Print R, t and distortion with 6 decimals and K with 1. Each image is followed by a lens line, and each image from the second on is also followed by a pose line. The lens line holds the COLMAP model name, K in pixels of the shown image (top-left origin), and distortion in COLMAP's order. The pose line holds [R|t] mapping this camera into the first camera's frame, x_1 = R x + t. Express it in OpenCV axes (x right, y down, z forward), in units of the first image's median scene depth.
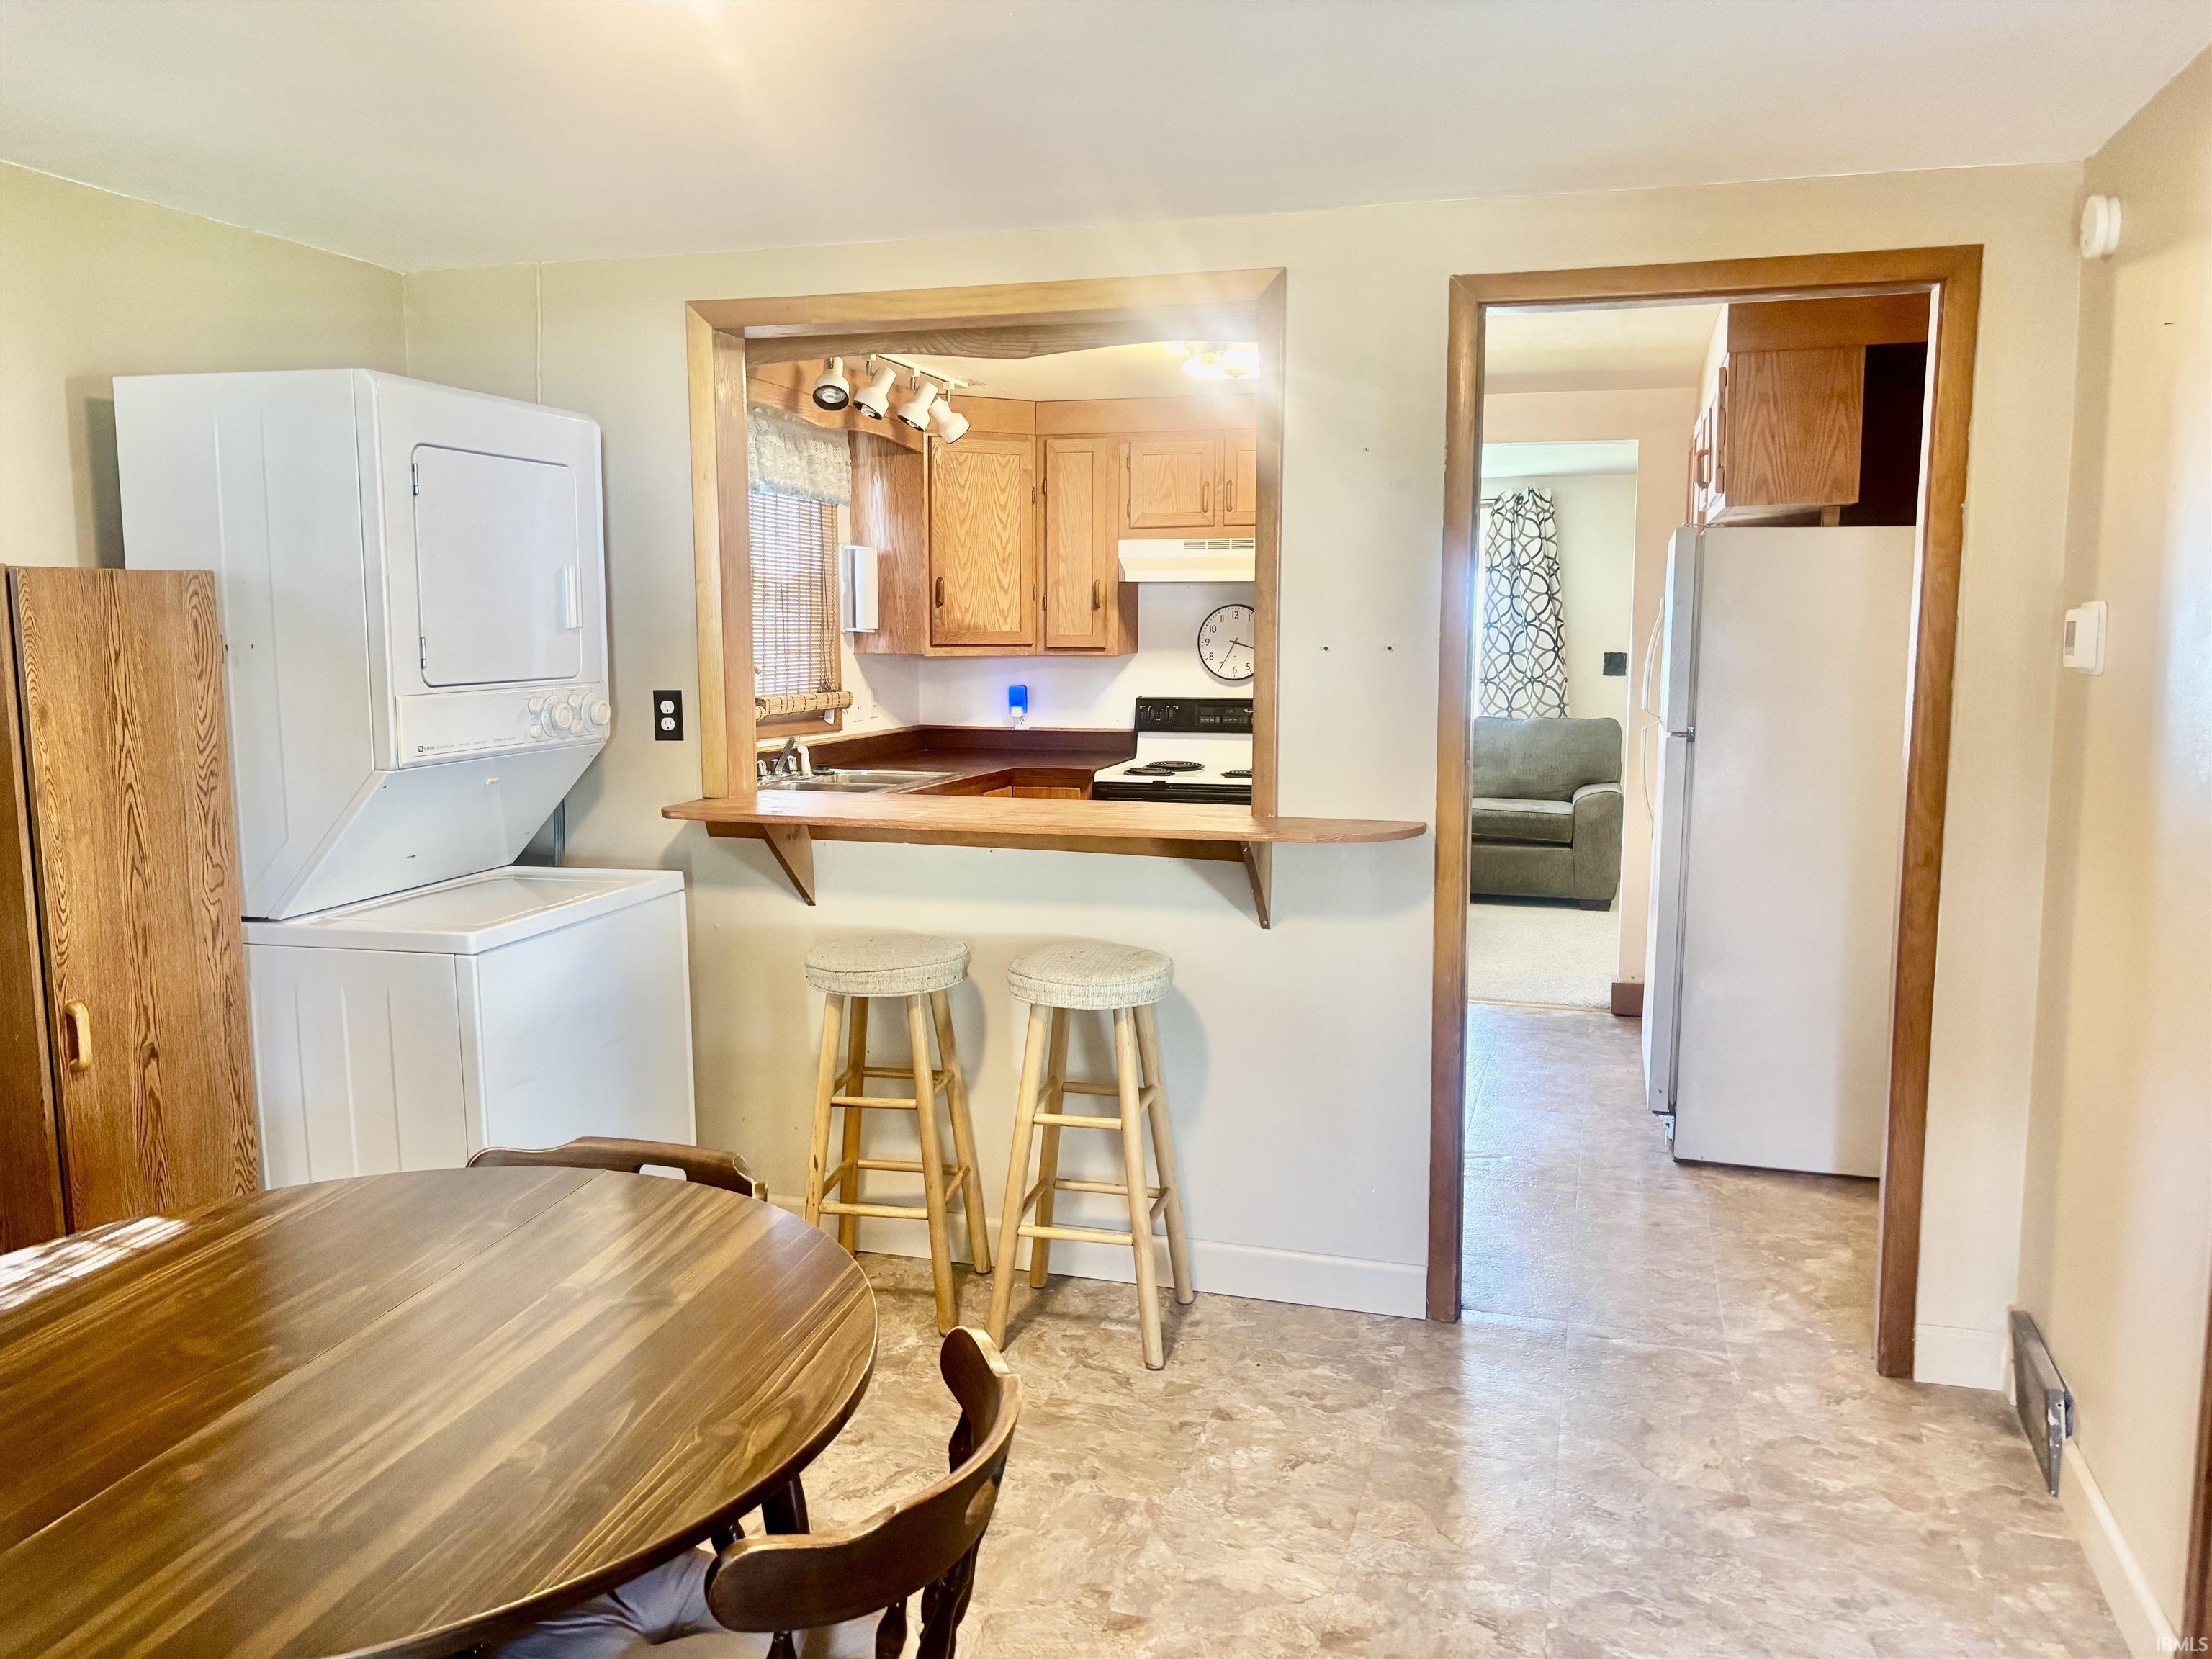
lens RADIAL K [[1690.2, 0, 1110.3], [0, 1690.2, 822.6], [0, 0, 1]] dist [0.089820, -0.087308]
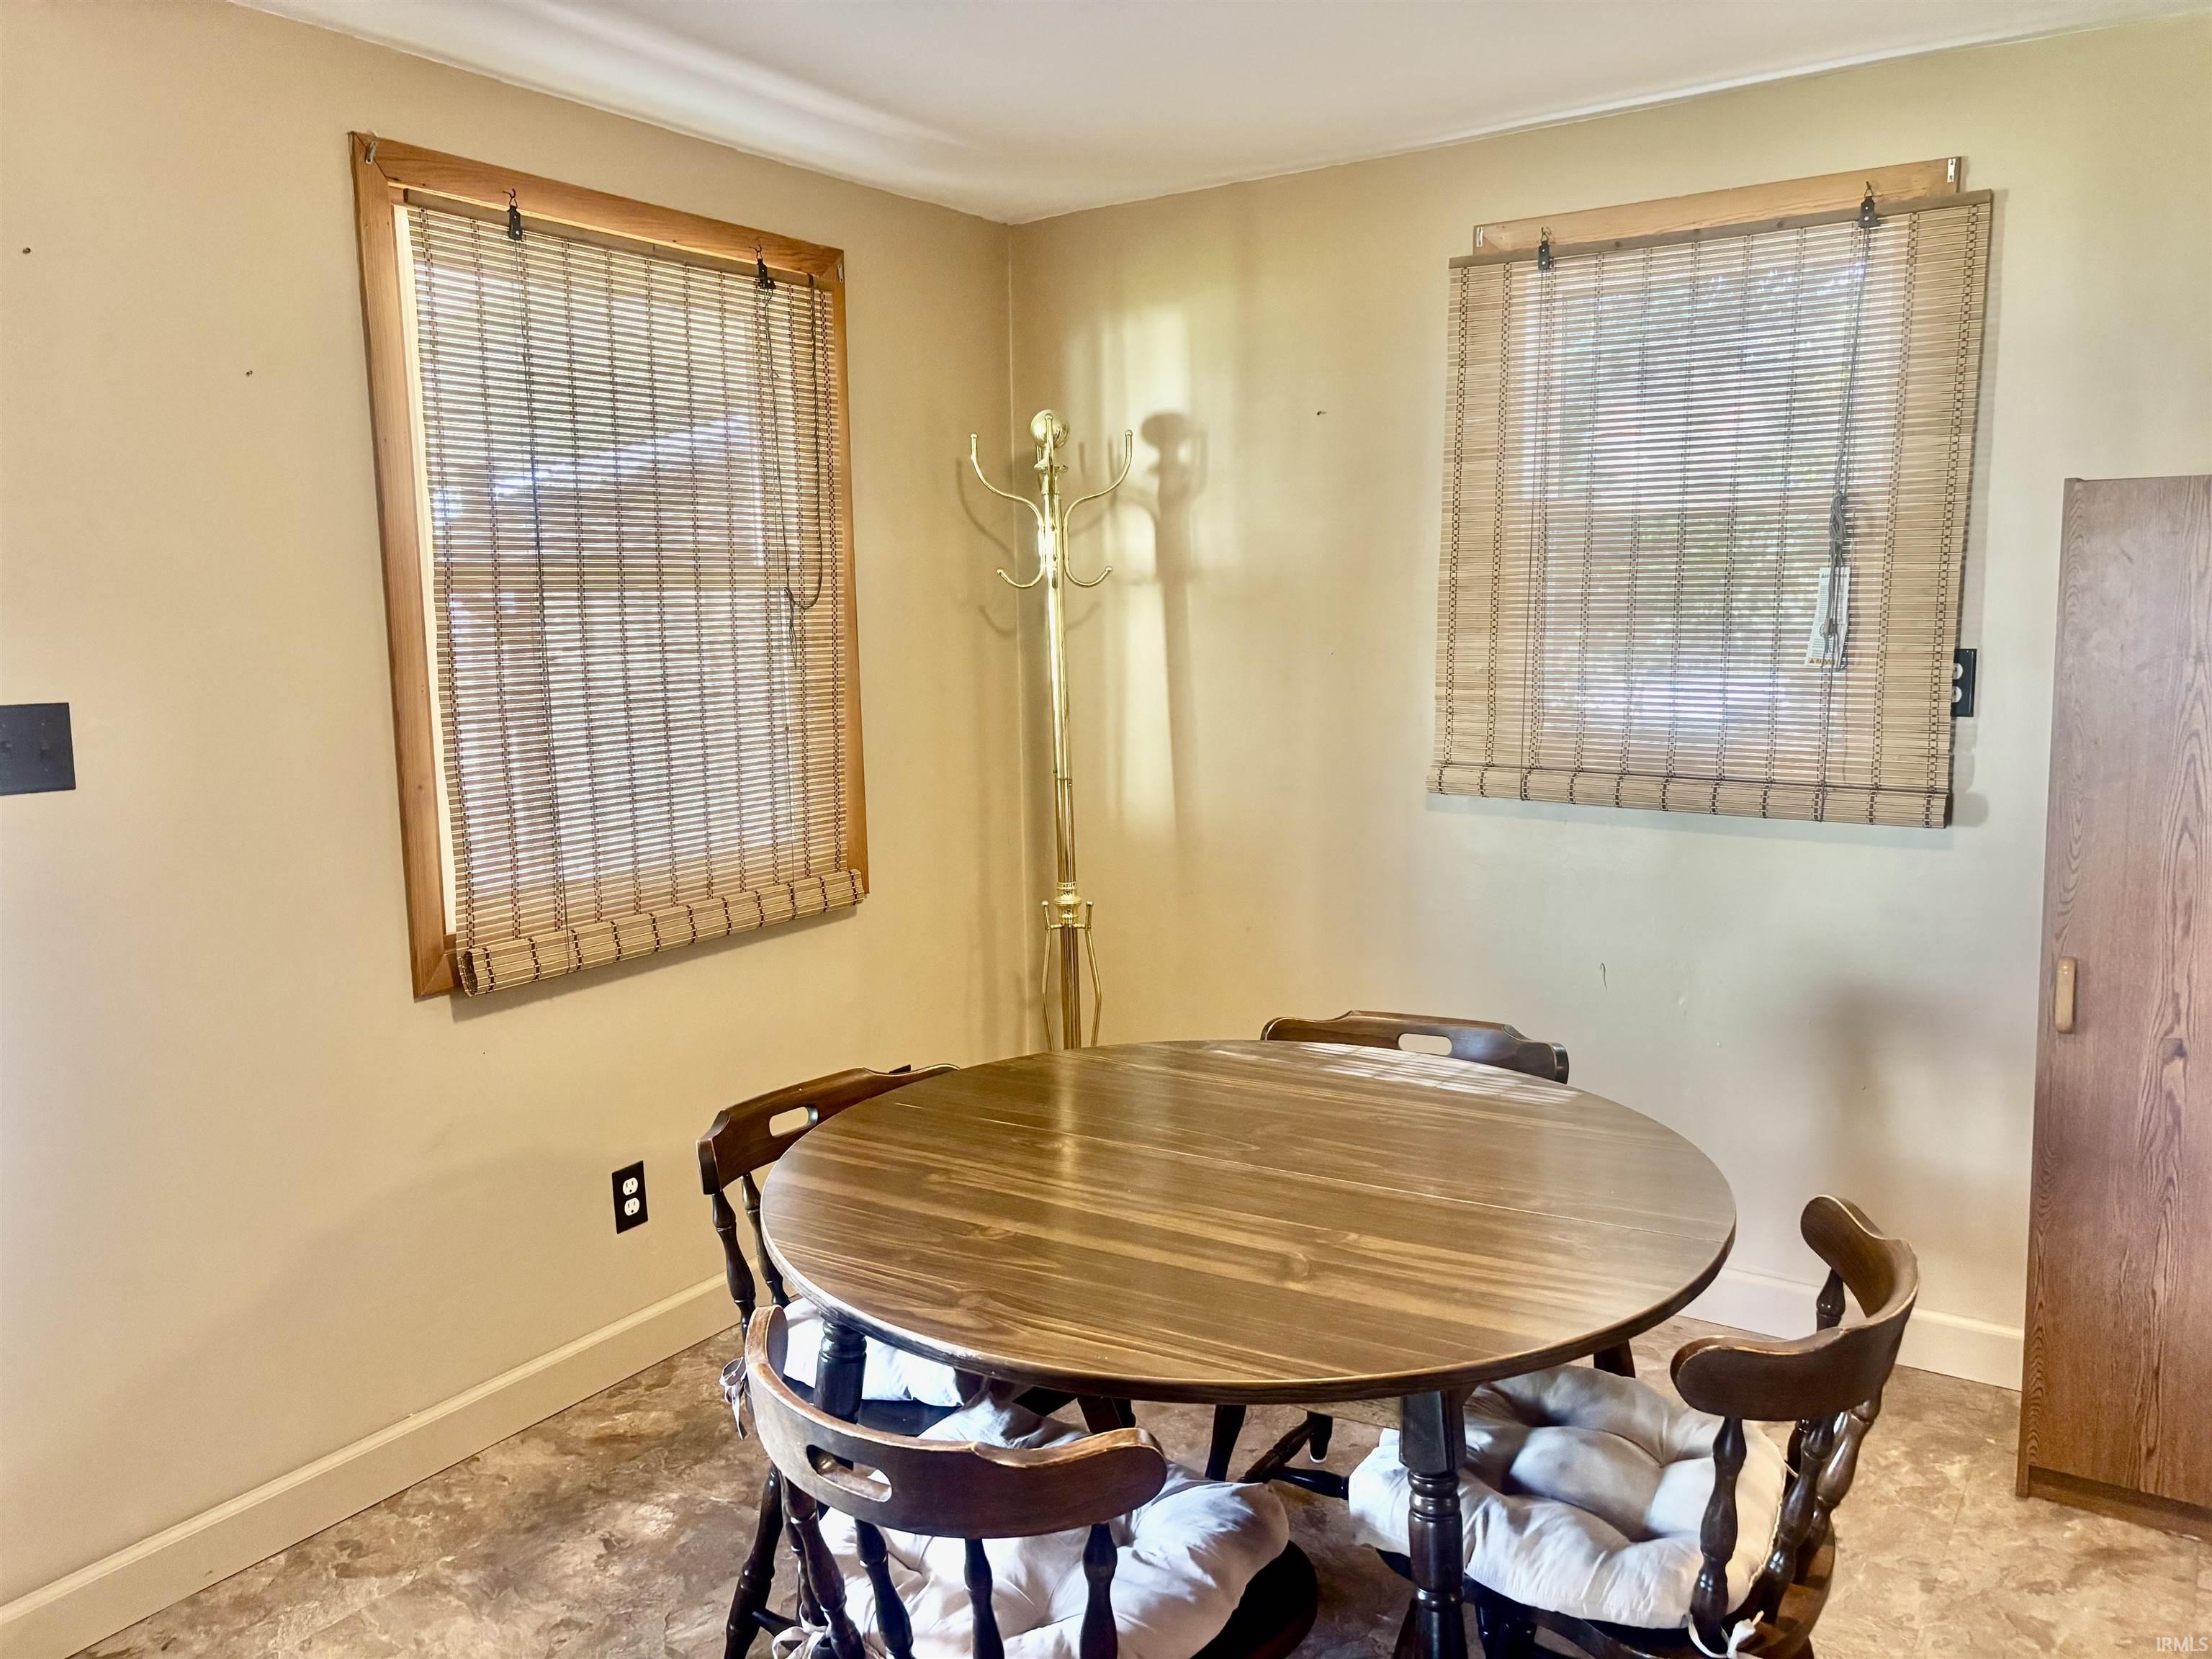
lens RADIAL K [[1690.2, 0, 1110.3], [0, 1690.2, 822.6], [0, 0, 1]] dist [0.089820, -0.087308]
pose [[-0.291252, 0.136865, -0.946805, 0.179477], [-0.103545, 0.979388, 0.173427, -0.031973], [0.951026, 0.148548, -0.271078, 0.337373]]
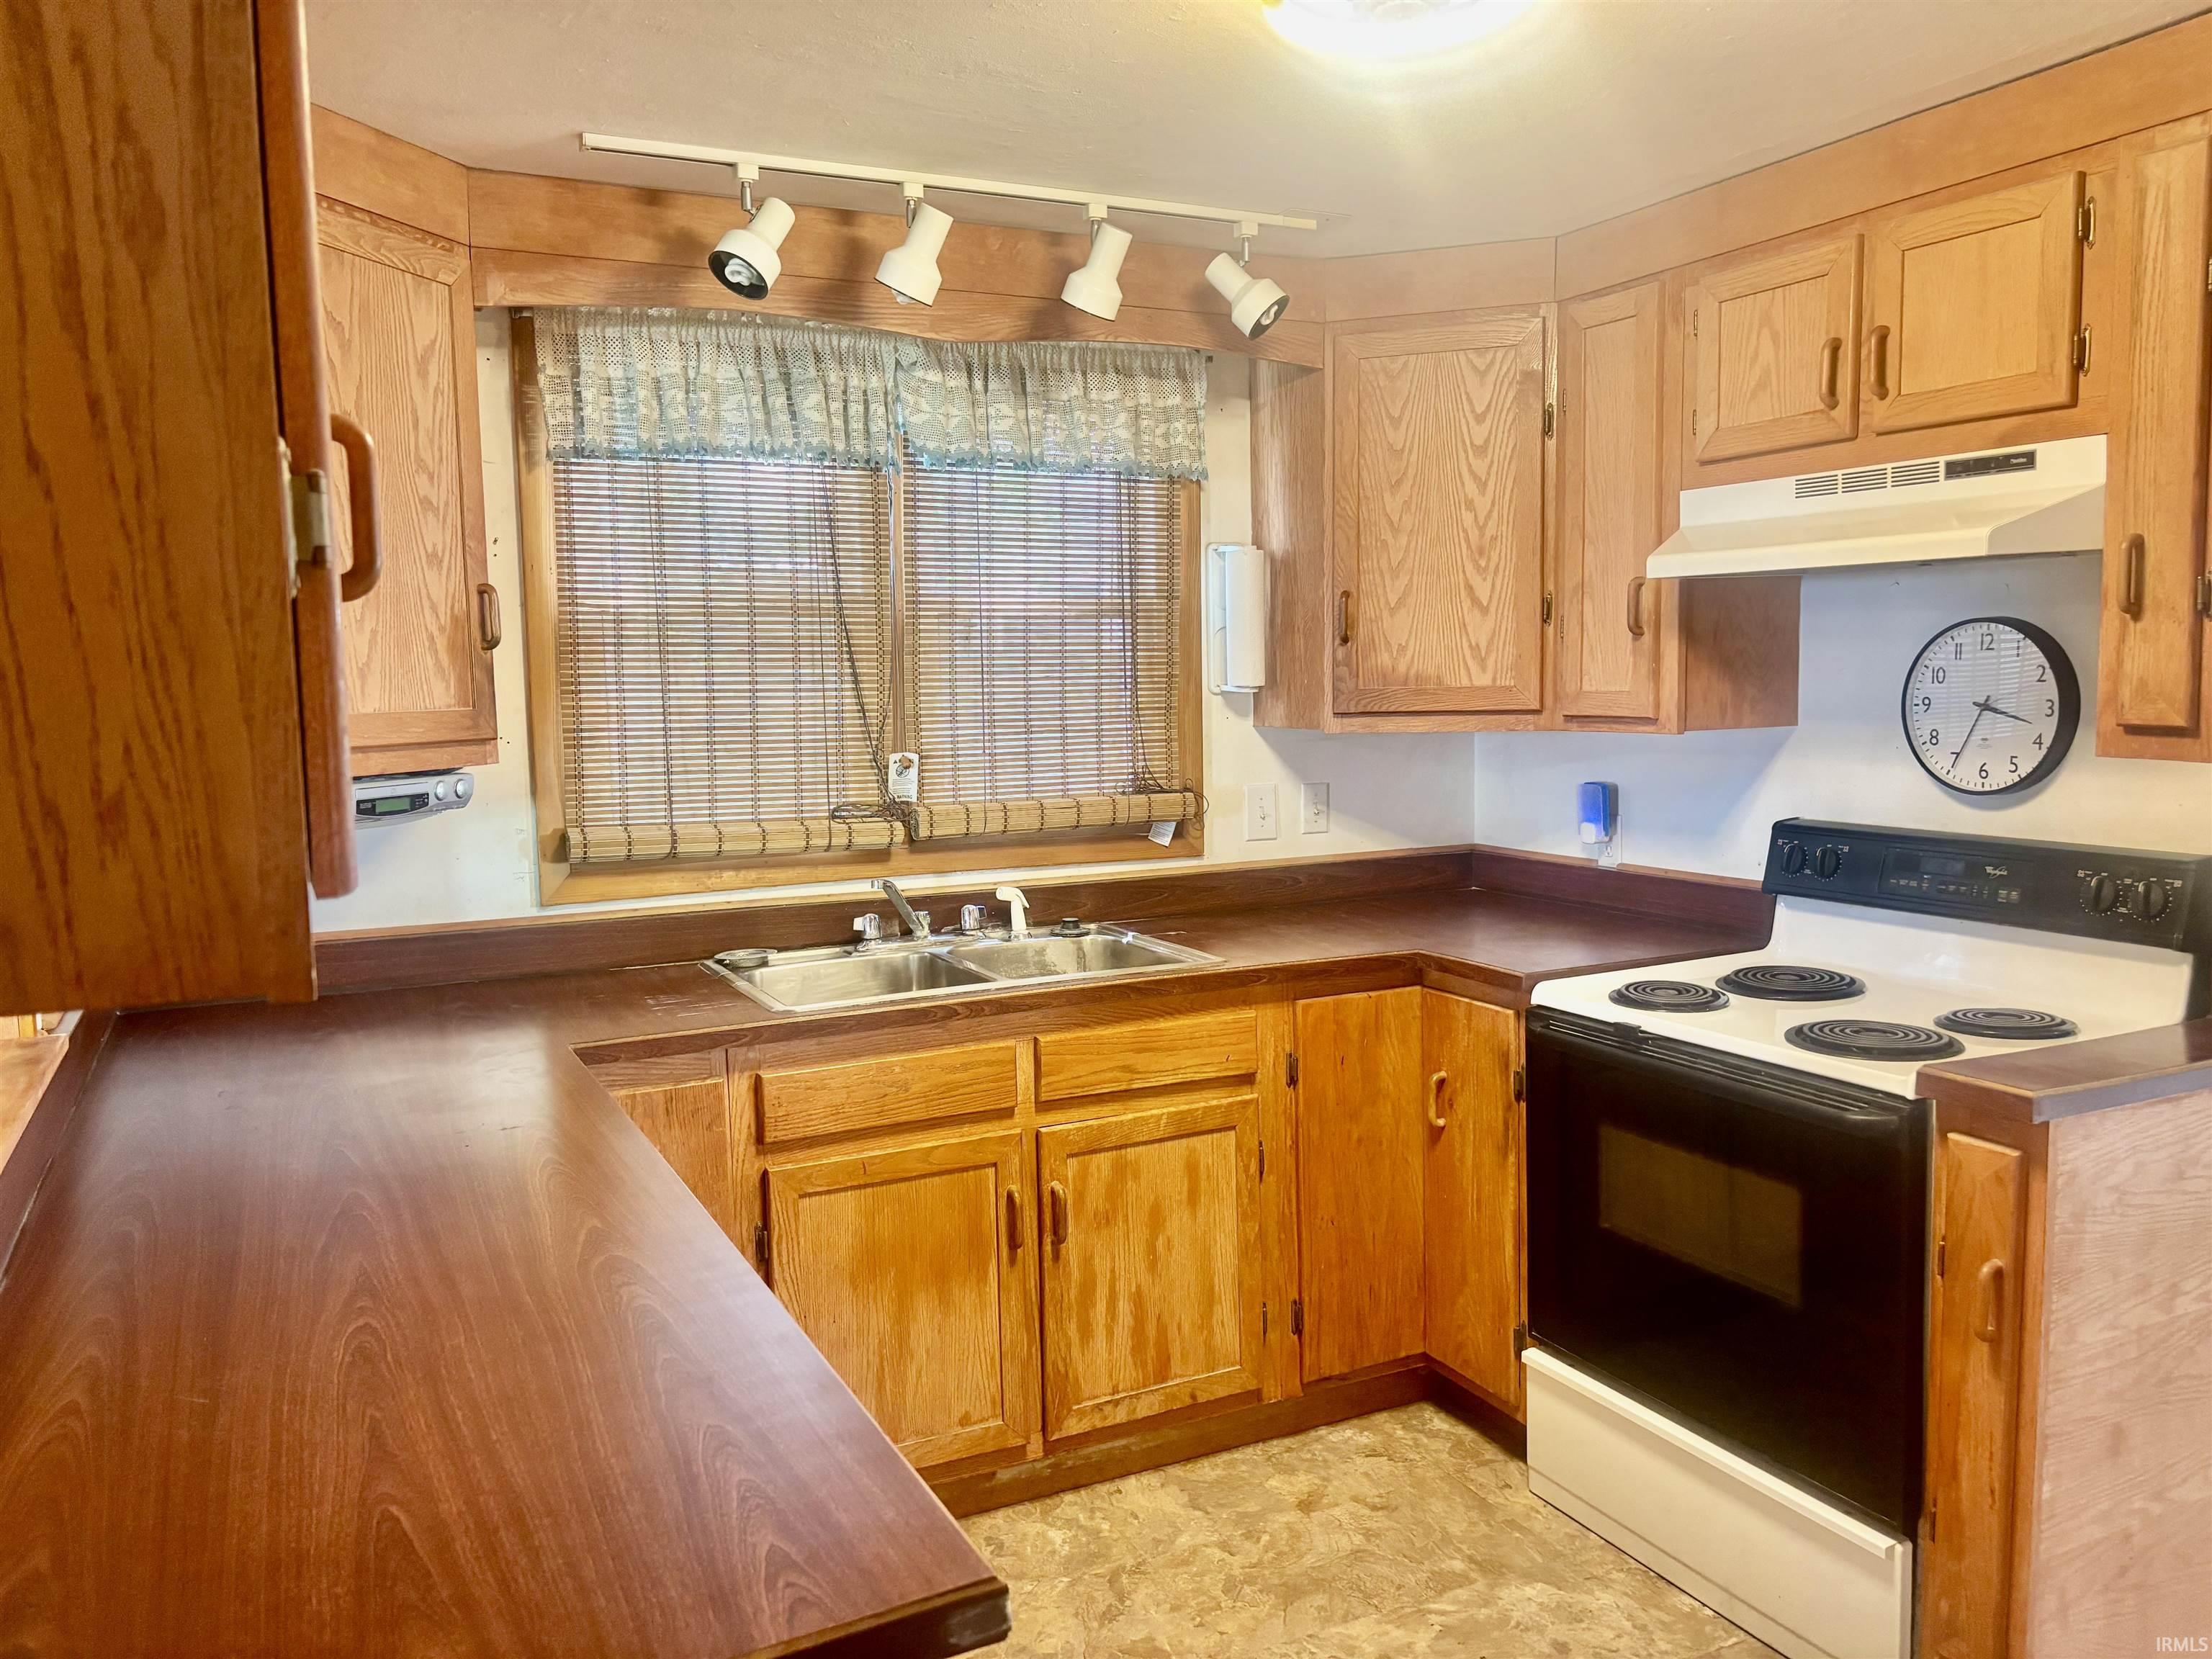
lens RADIAL K [[1690.2, 0, 1110.3], [0, 1690.2, 822.6], [0, 0, 1]] dist [0.089820, -0.087308]
pose [[0.680542, 0.054443, -0.730684, 0.252579], [-0.065177, 0.997780, 0.013640, -0.071967], [0.729805, 0.038342, 0.682580, 0.569599]]
